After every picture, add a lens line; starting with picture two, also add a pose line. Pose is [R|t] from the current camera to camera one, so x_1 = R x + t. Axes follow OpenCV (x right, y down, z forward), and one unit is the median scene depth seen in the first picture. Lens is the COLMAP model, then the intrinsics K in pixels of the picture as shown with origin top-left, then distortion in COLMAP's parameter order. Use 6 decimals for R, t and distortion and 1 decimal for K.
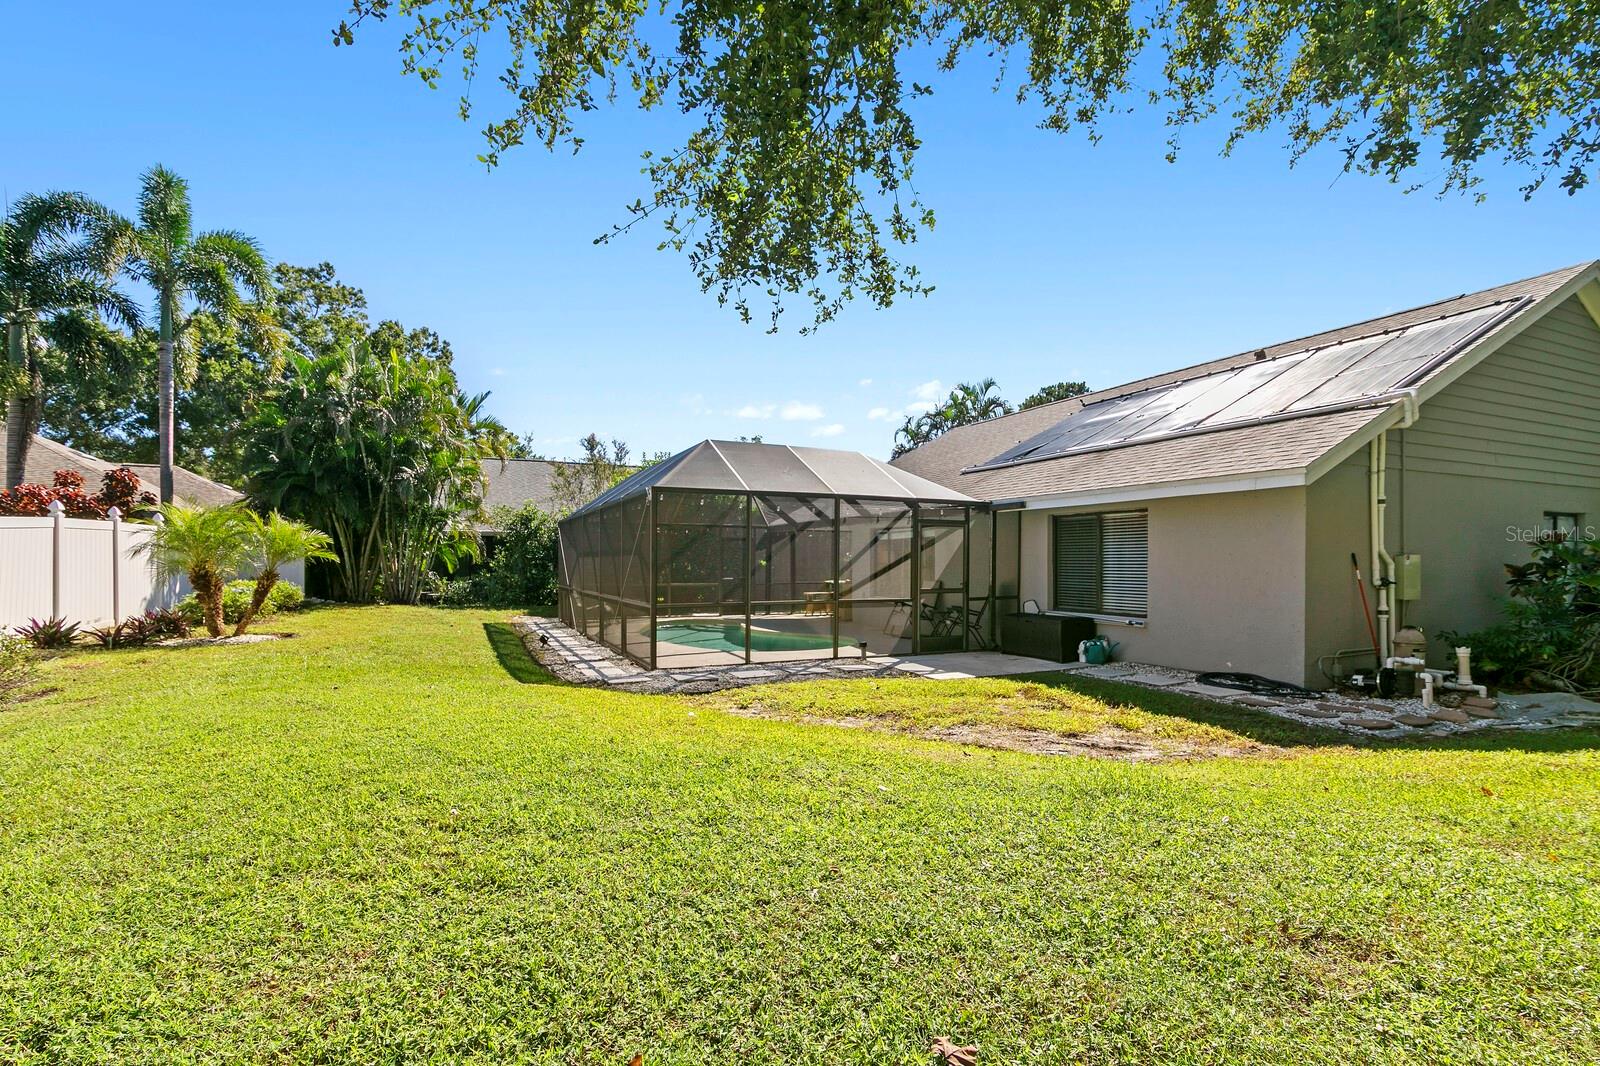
lens RADIAL K [[754.3, 0, 808.0], [0, 754.3, 549.0], [0, 0, 1]] dist [0.001006, -0.000456]
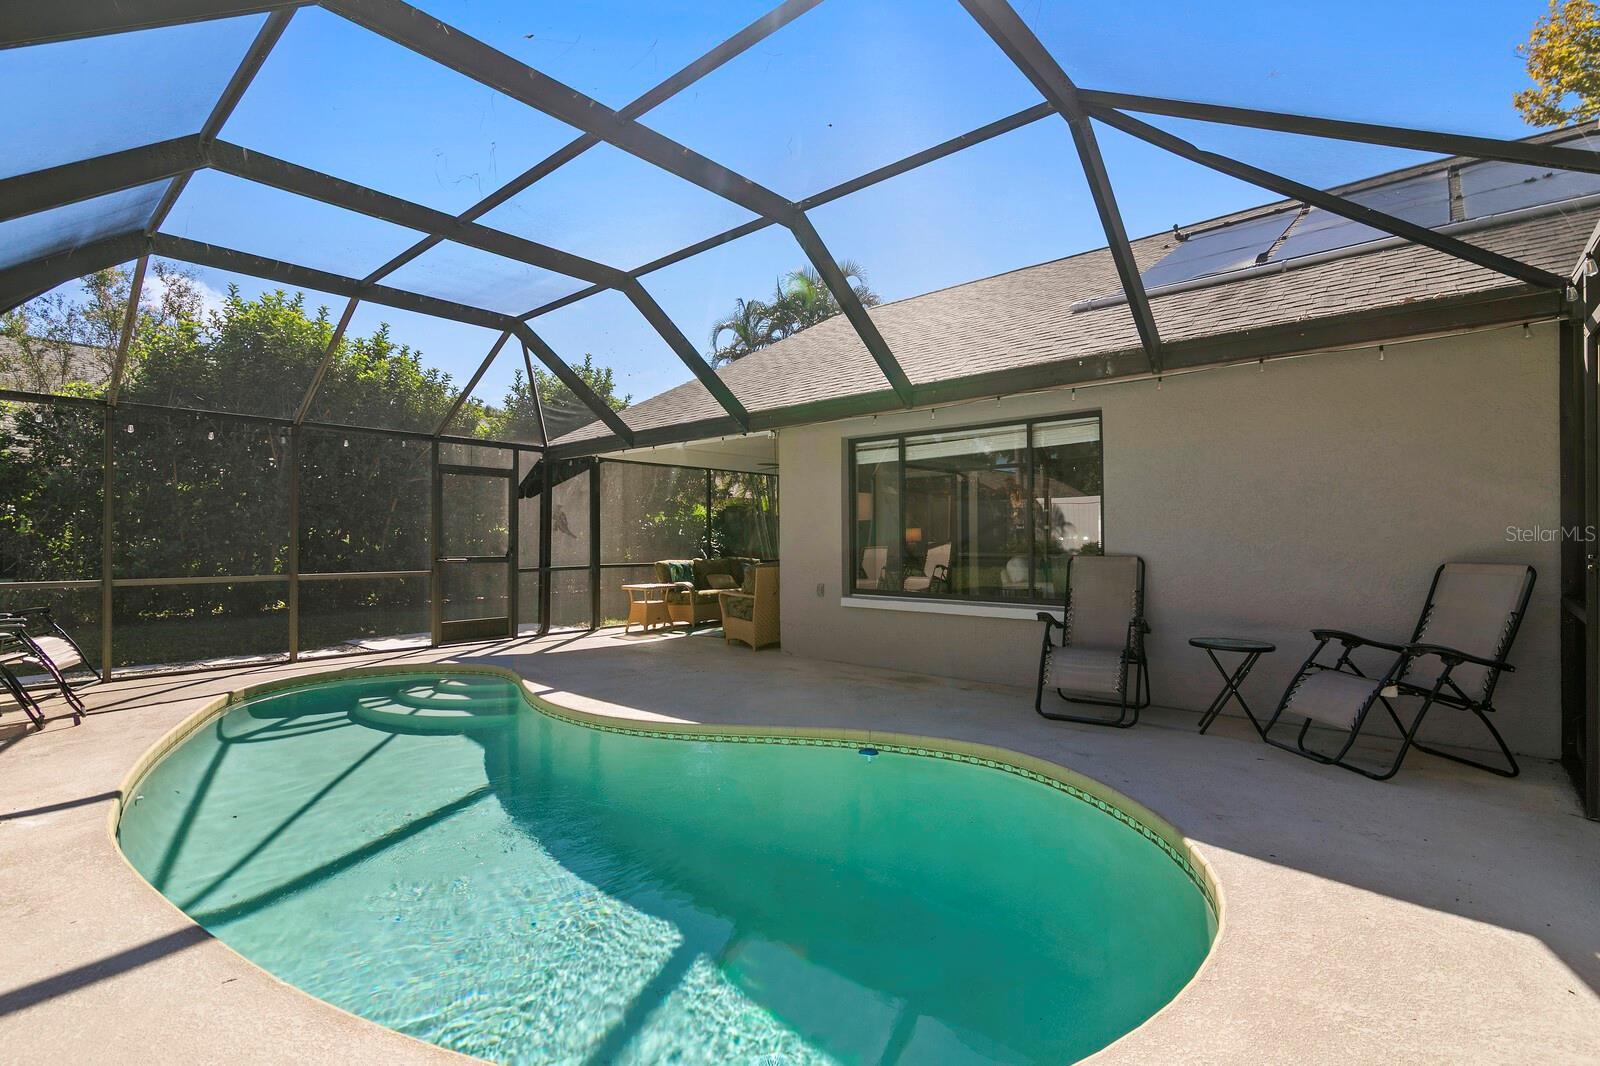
lens RADIAL K [[732.6, 0, 791.2], [0, 732.6, 539.9], [0, 0, 1]] dist [0.001741, 0.000198]
pose [[0.916881, -0.007845, 0.399083, -0.109838], [0.003484, 0.999926, 0.011652, 0.023671], [-0.399145, -0.009293, 0.916841, 0.607979]]
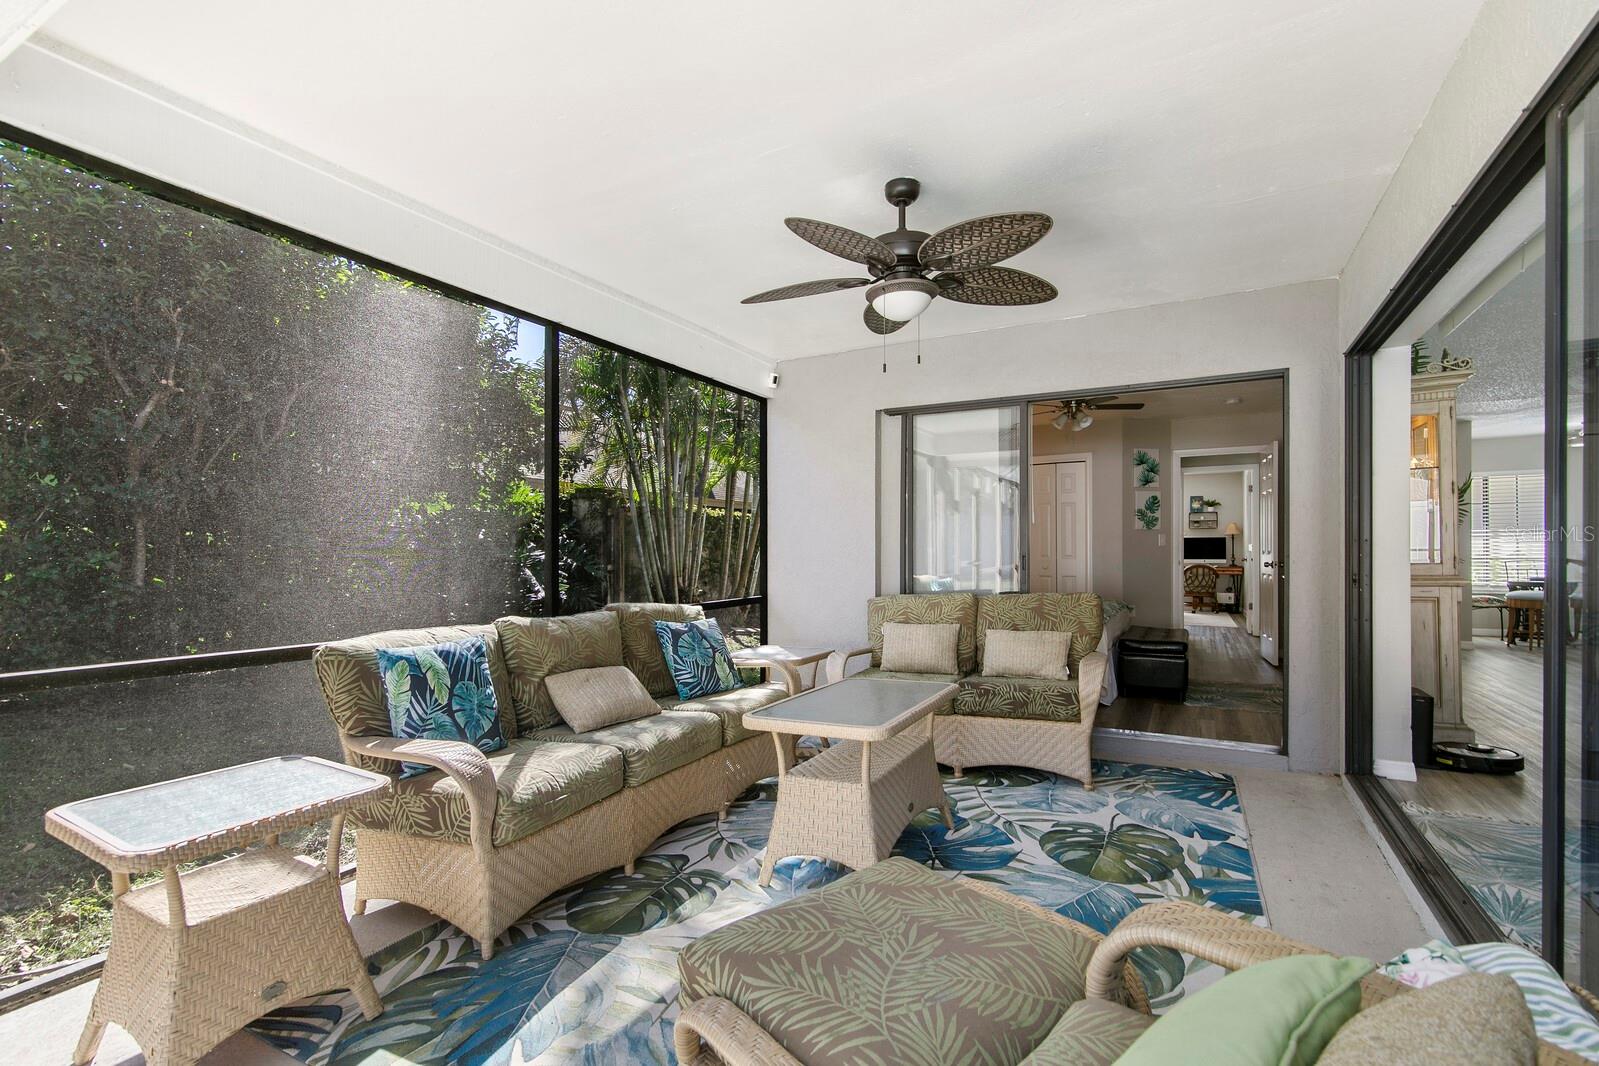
lens RADIAL K [[732.1, 0, 790.7], [0, 732.1, 539.9], [0, 0, 1]] dist [0.001741, 0.000198]
pose [[0.807635, 0.002536, 0.589678, 0.013809], [-0.000053, 0.999991, -0.004228, 0.028836], [-0.589683, 0.003383, 0.807628, 1.023216]]
